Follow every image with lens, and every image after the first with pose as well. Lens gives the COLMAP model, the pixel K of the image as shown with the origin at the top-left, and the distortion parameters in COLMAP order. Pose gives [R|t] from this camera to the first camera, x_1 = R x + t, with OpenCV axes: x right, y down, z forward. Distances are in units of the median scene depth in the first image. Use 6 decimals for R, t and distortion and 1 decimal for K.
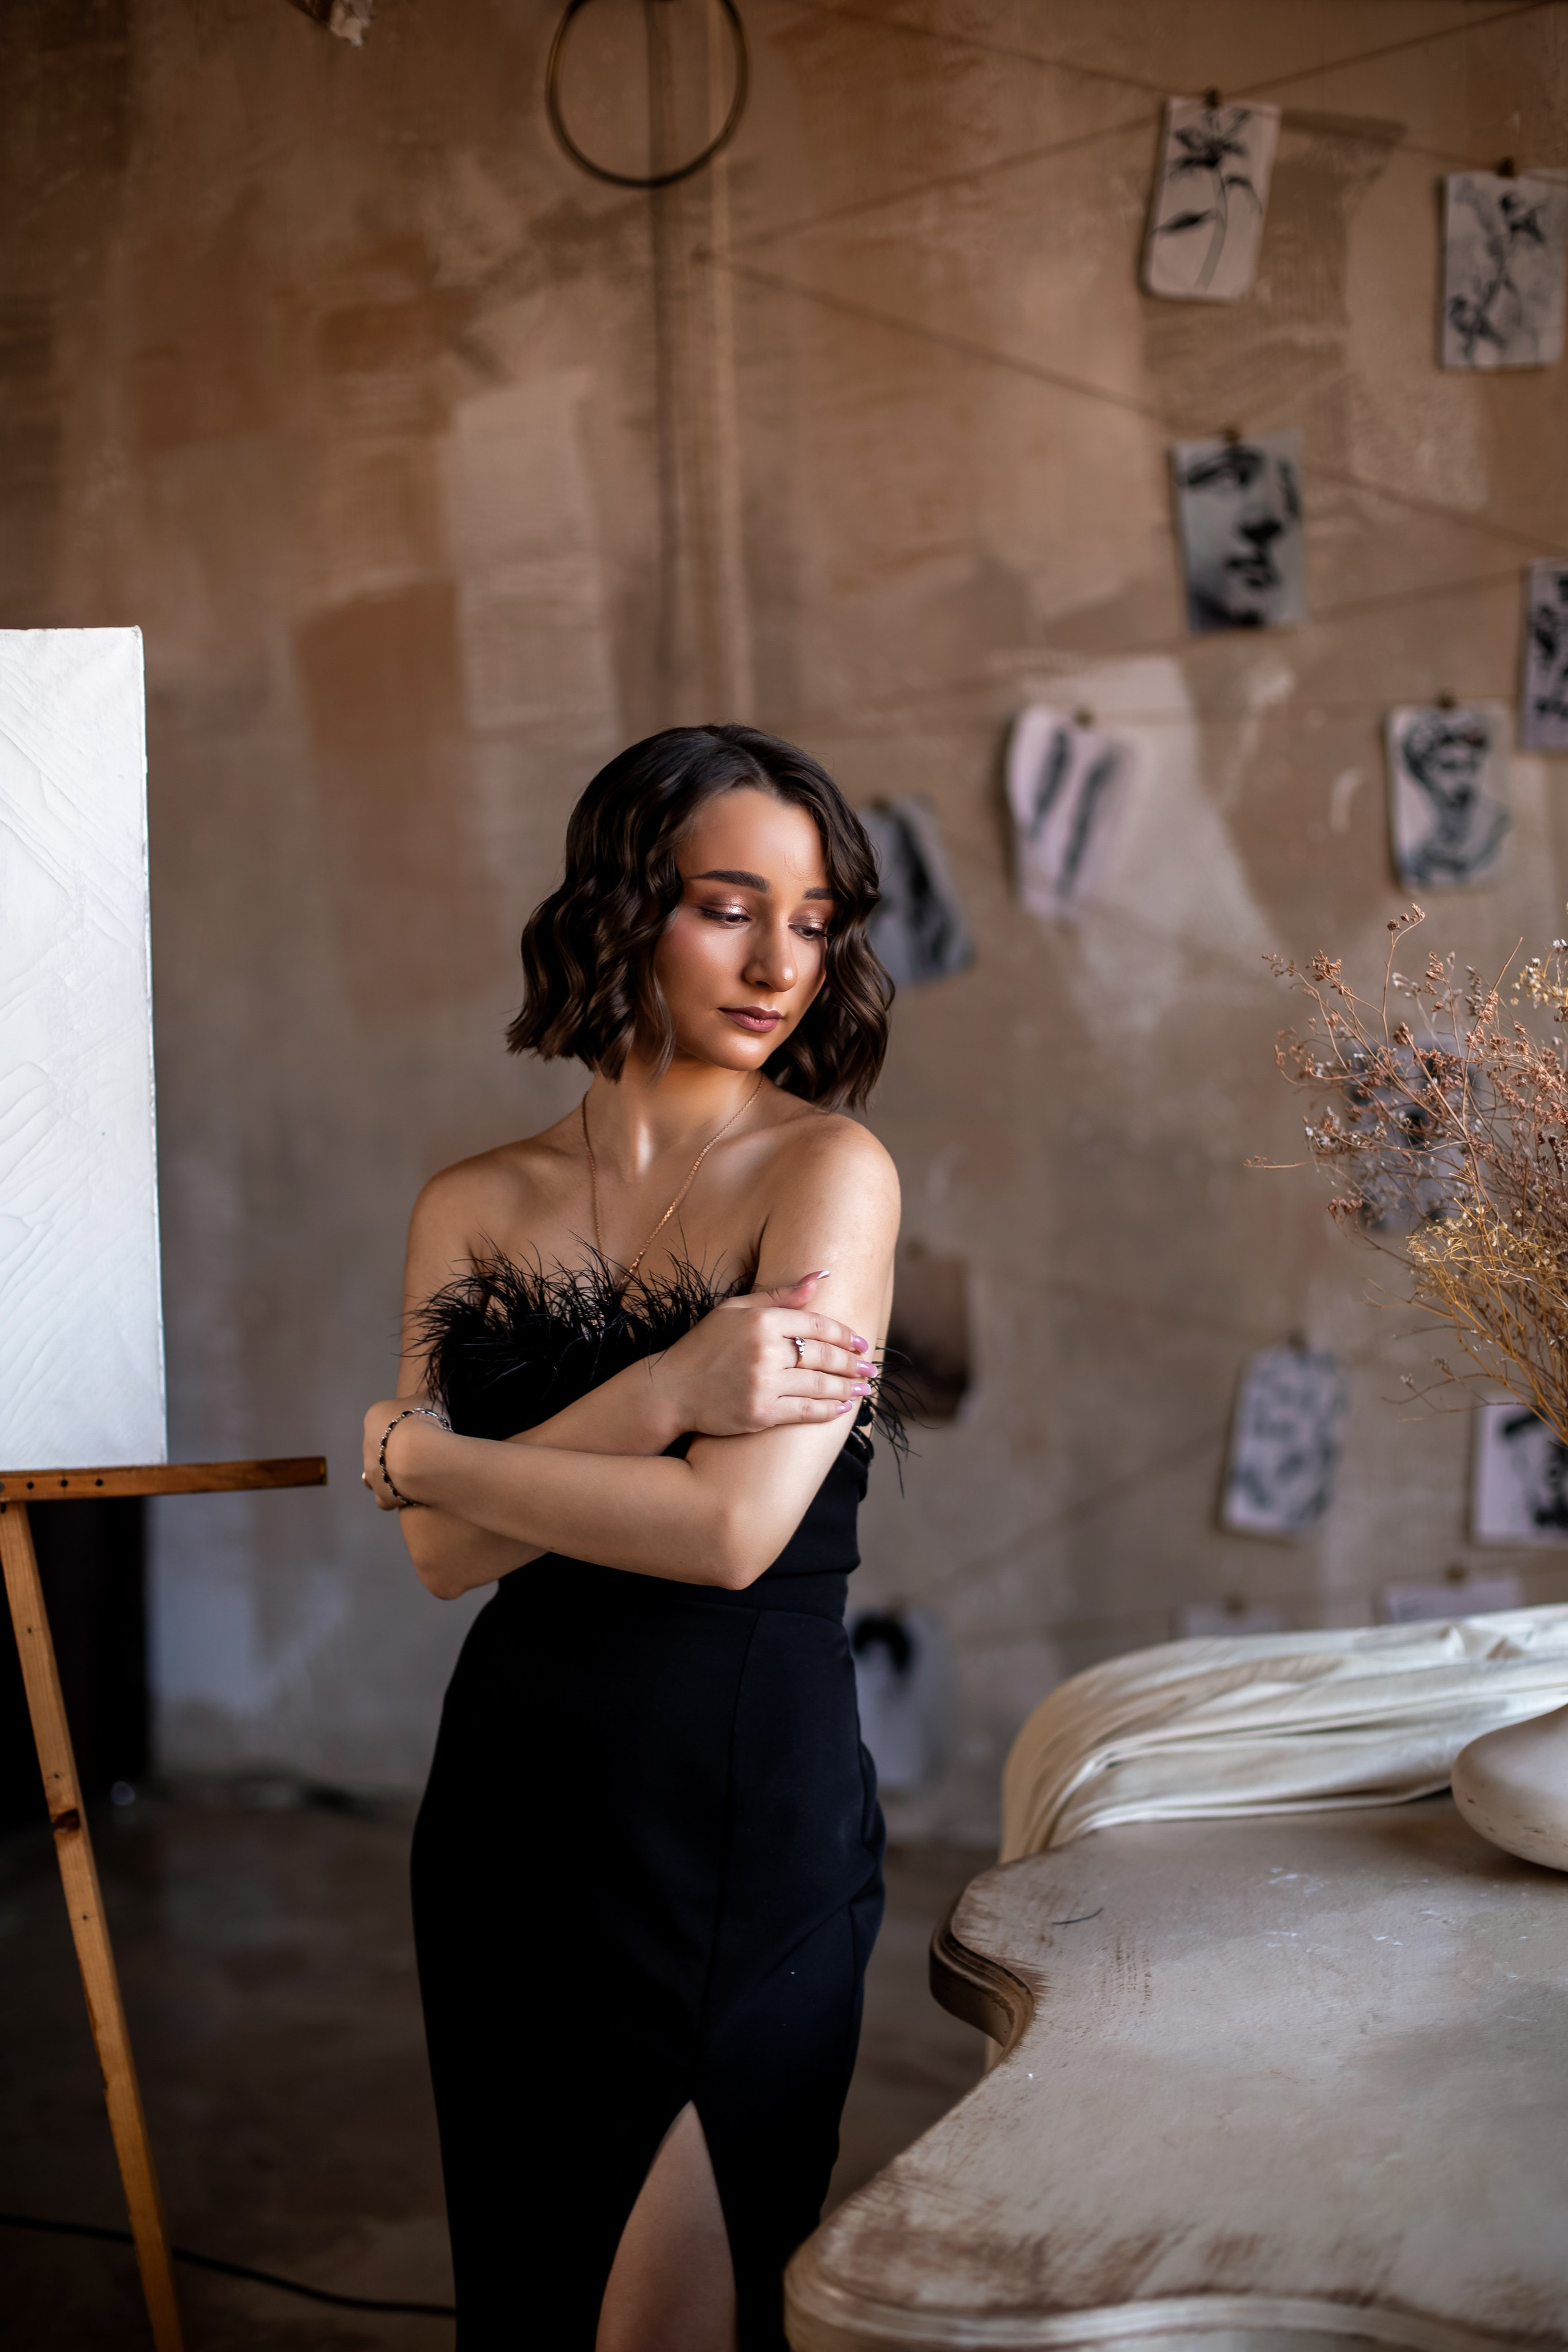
lens RADIAL K [[3447.2, 0, 784.2], [0, 3447.2, 1160.5], [0, 0, 1]] dist [-0.136342, 0.095097]
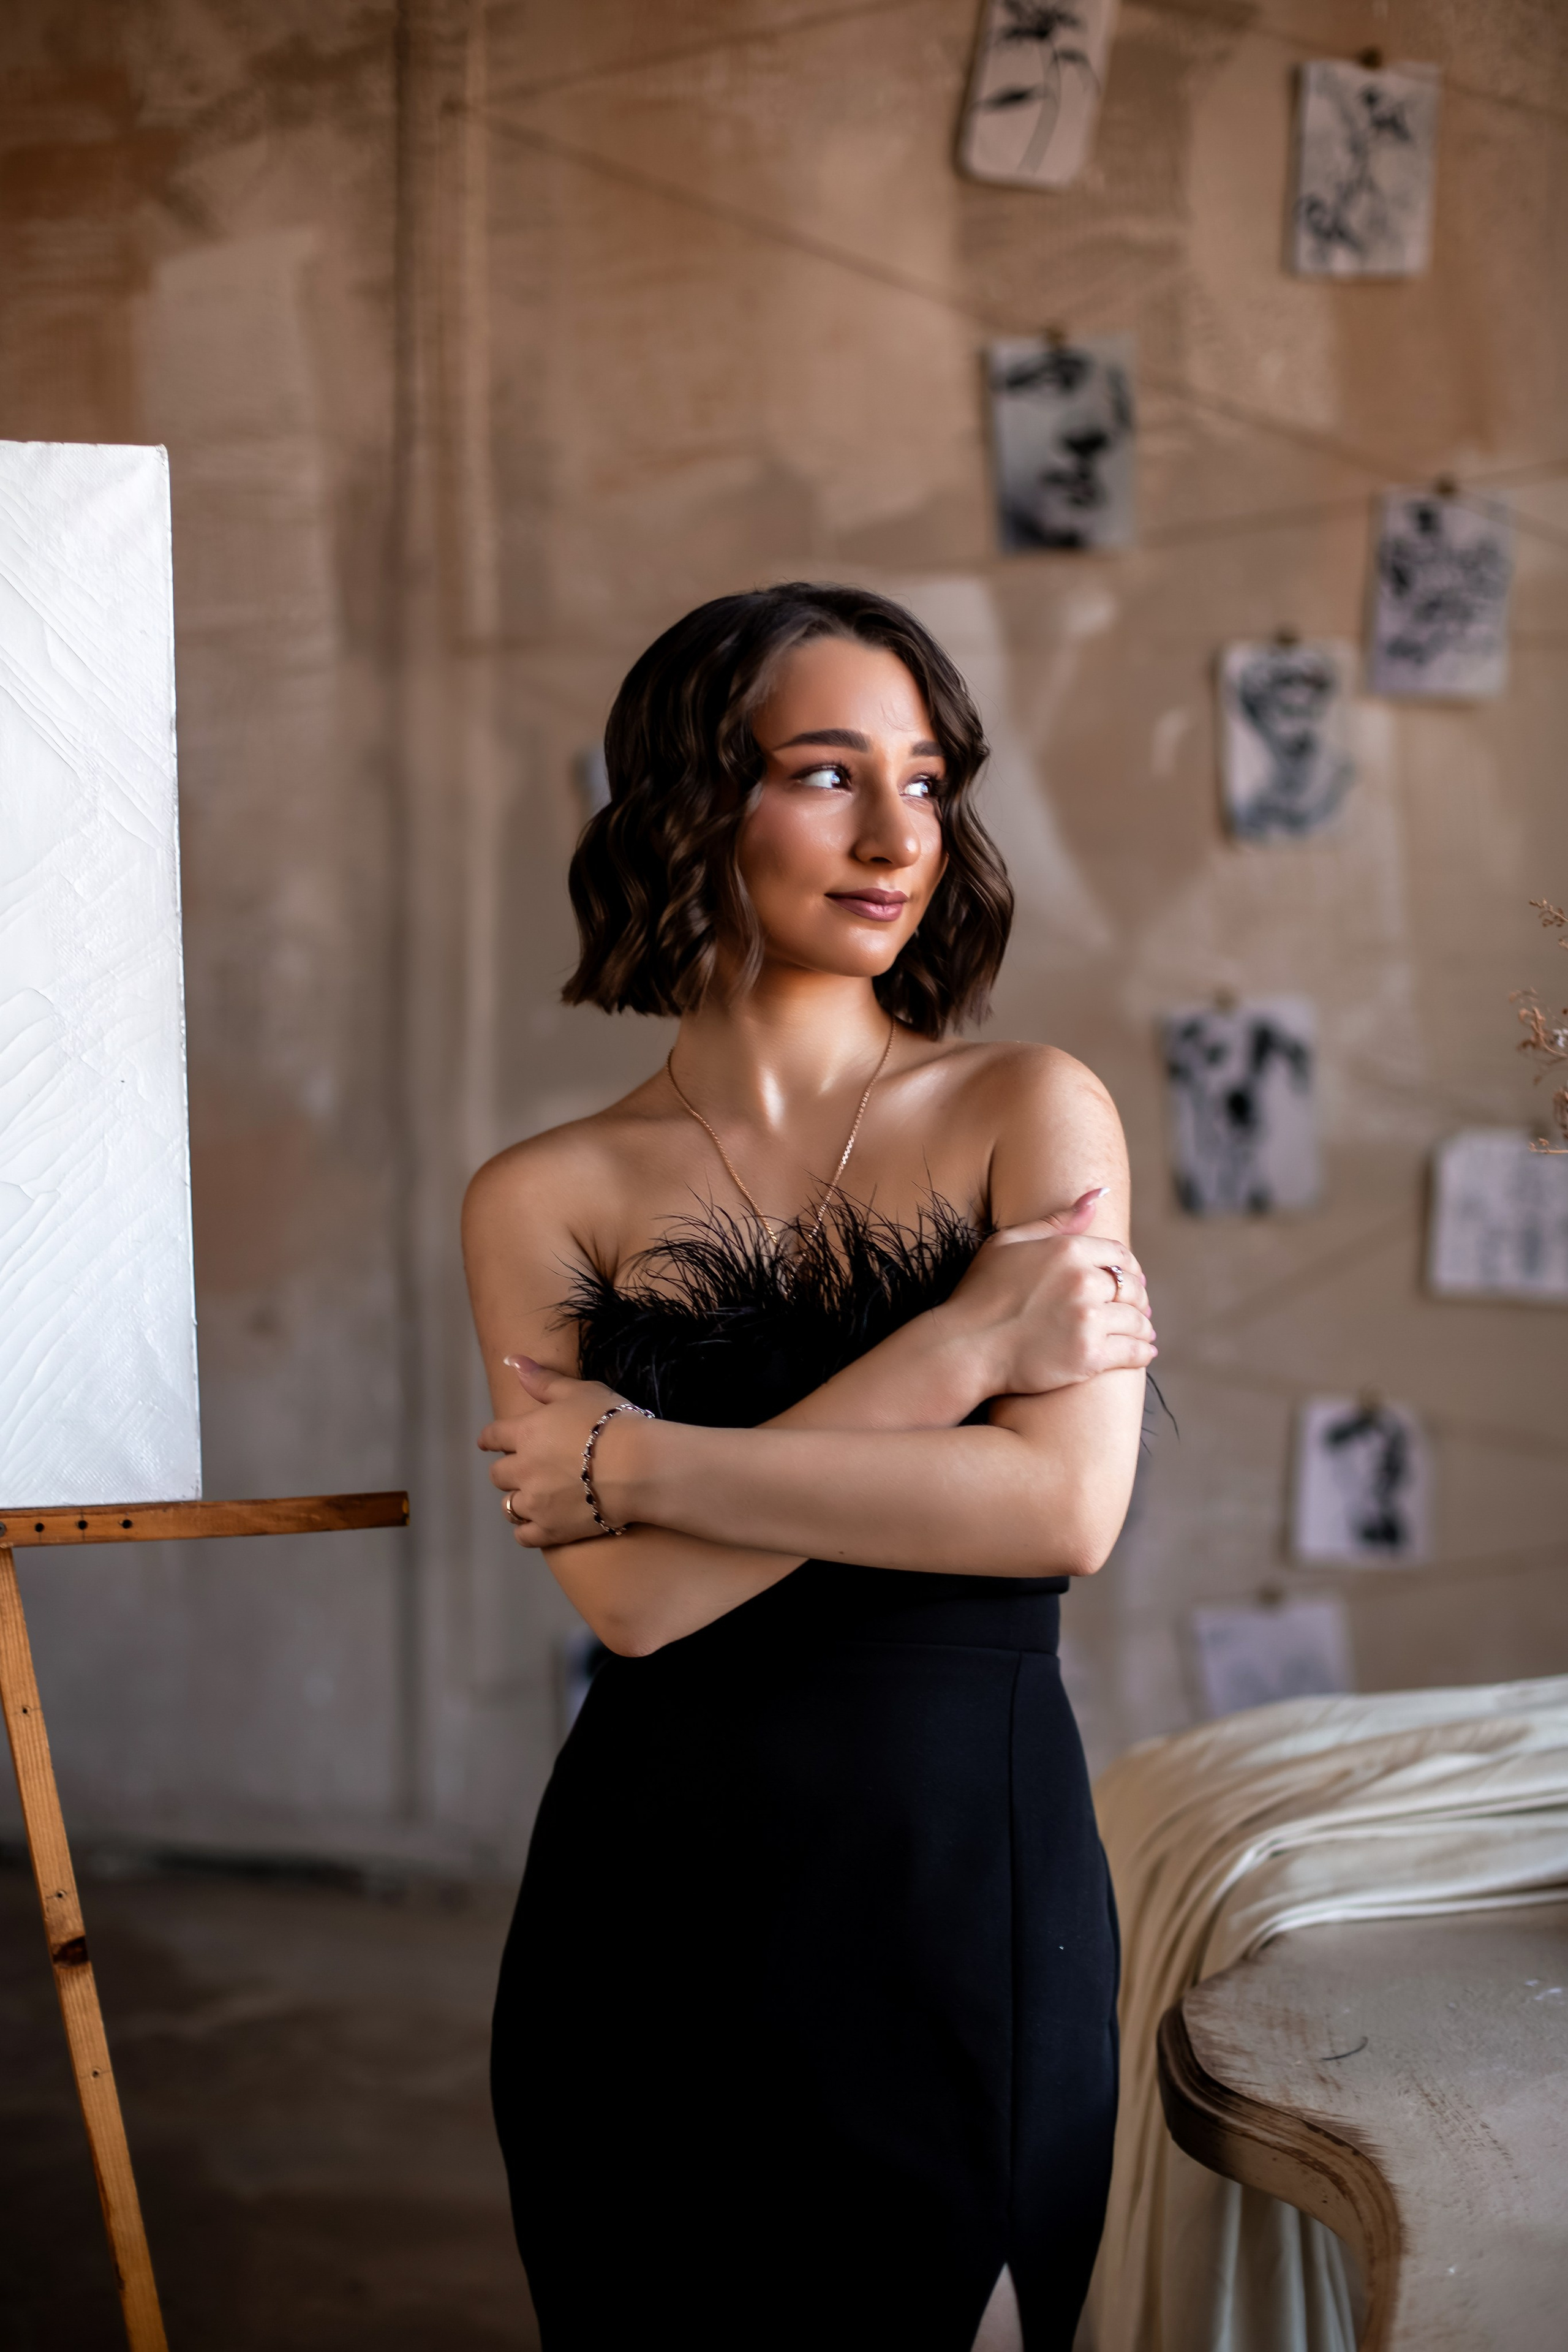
lens RADIAL K [[3603.4, 0, 788.8], [0, 3603.4, 1134.8], [0, 0, 1]] dist [-0.128625, 0.009151]
pose [[0.986919, 0.019805, 0.159996, -0.086233], [-0.020024, 0.999799, -0.000243, 0.000815], [-0.159968, -0.002963, 0.987118, 0.076432]]
